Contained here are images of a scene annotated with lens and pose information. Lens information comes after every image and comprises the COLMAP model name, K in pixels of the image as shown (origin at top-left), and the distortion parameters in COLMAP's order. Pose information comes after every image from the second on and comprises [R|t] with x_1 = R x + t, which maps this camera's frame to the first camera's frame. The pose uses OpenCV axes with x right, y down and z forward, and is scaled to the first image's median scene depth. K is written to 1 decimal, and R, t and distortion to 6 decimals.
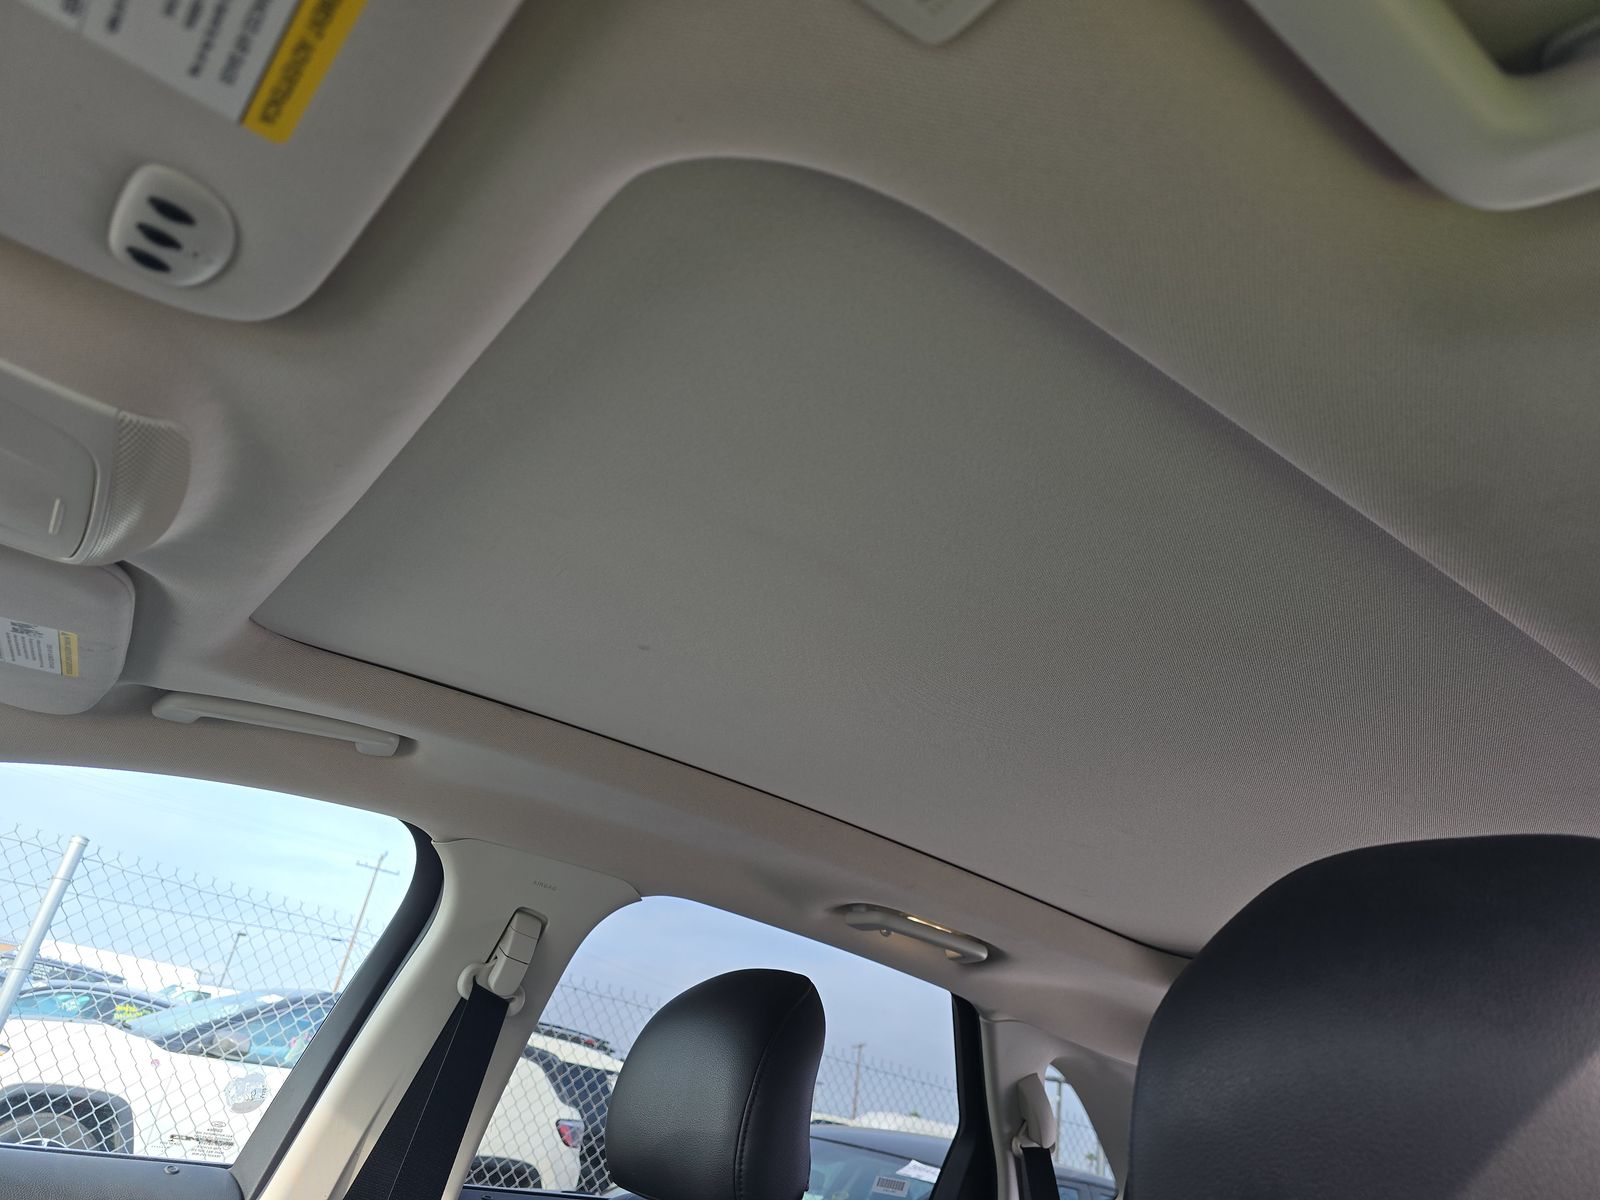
lens RADIAL K [[1071.9, 0, 800.0], [0, 1071.9, 600.0], [0, 0, 1]] dist [0.007045, -0.019981]
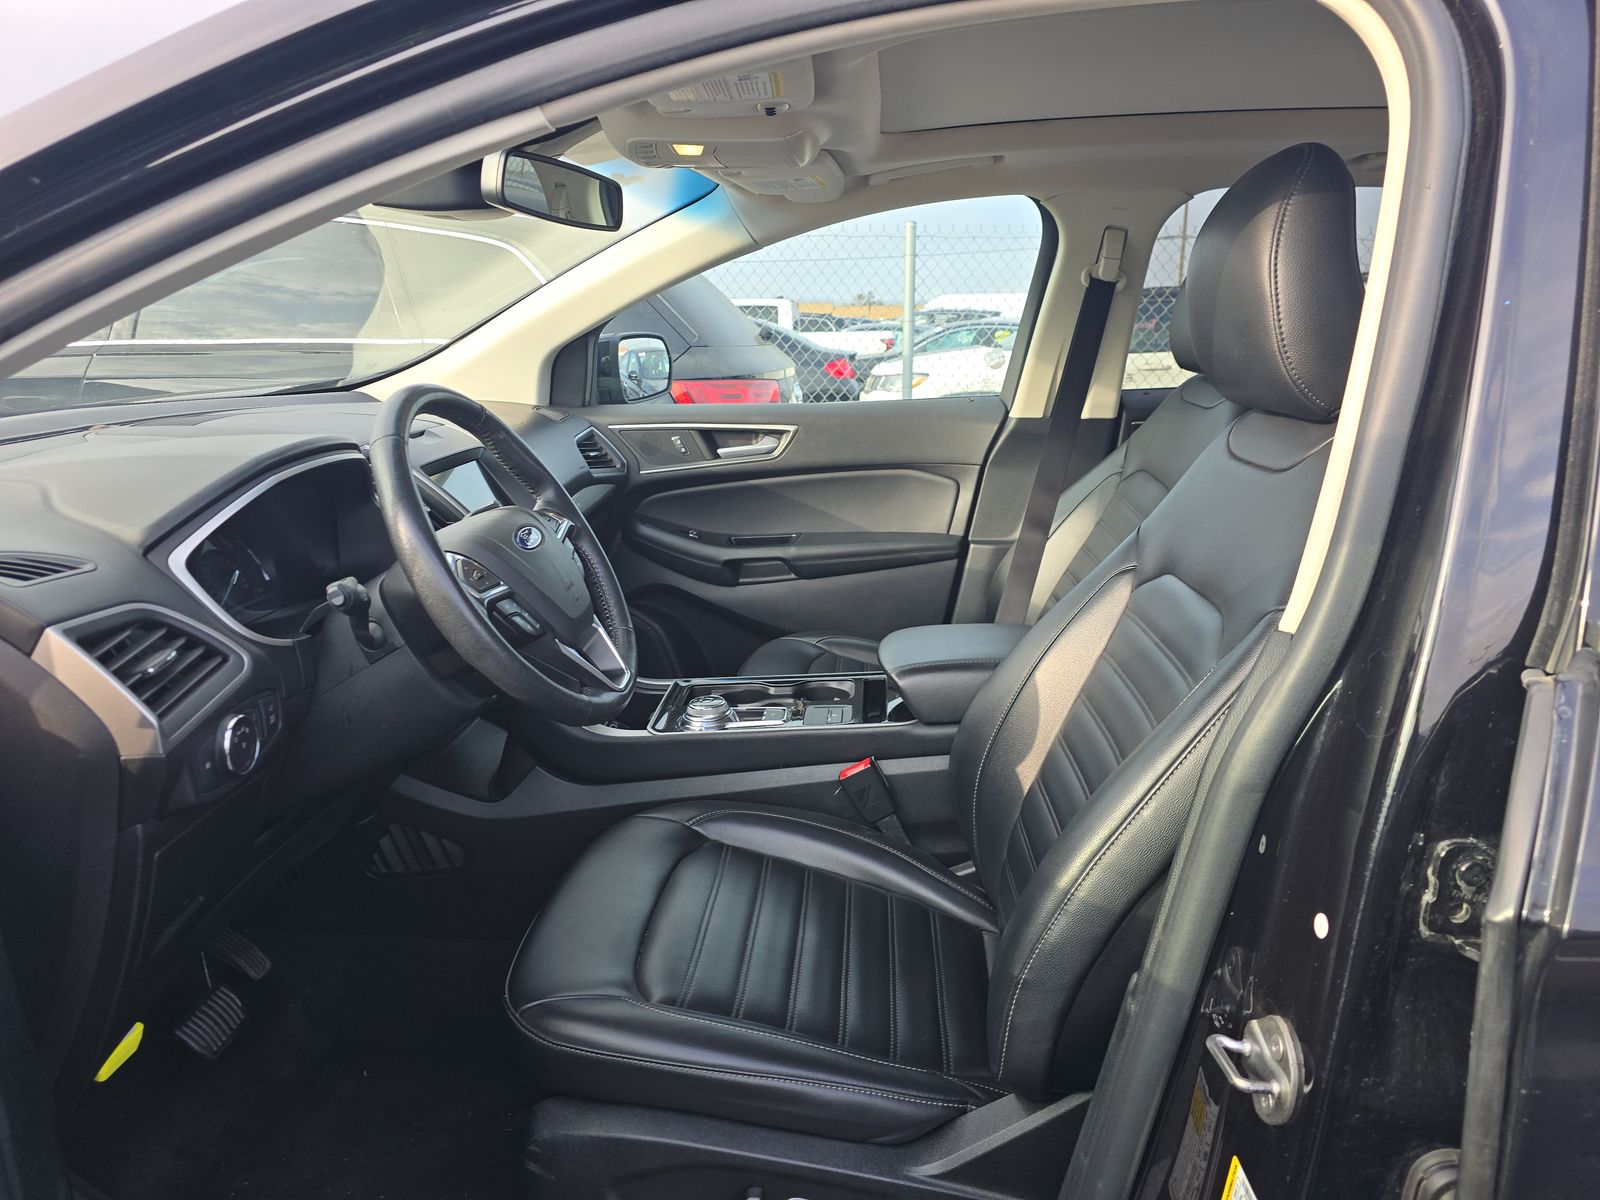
lens RADIAL K [[1071.9, 0, 800.0], [0, 1071.9, 600.0], [0, 0, 1]] dist [0.007045, -0.019981]
pose [[0.731080, -0.004800, -0.682275, 0.143949], [0.412827, 0.799273, 0.436734, -0.044639], [0.543228, -0.600949, 0.586314, -0.149696]]
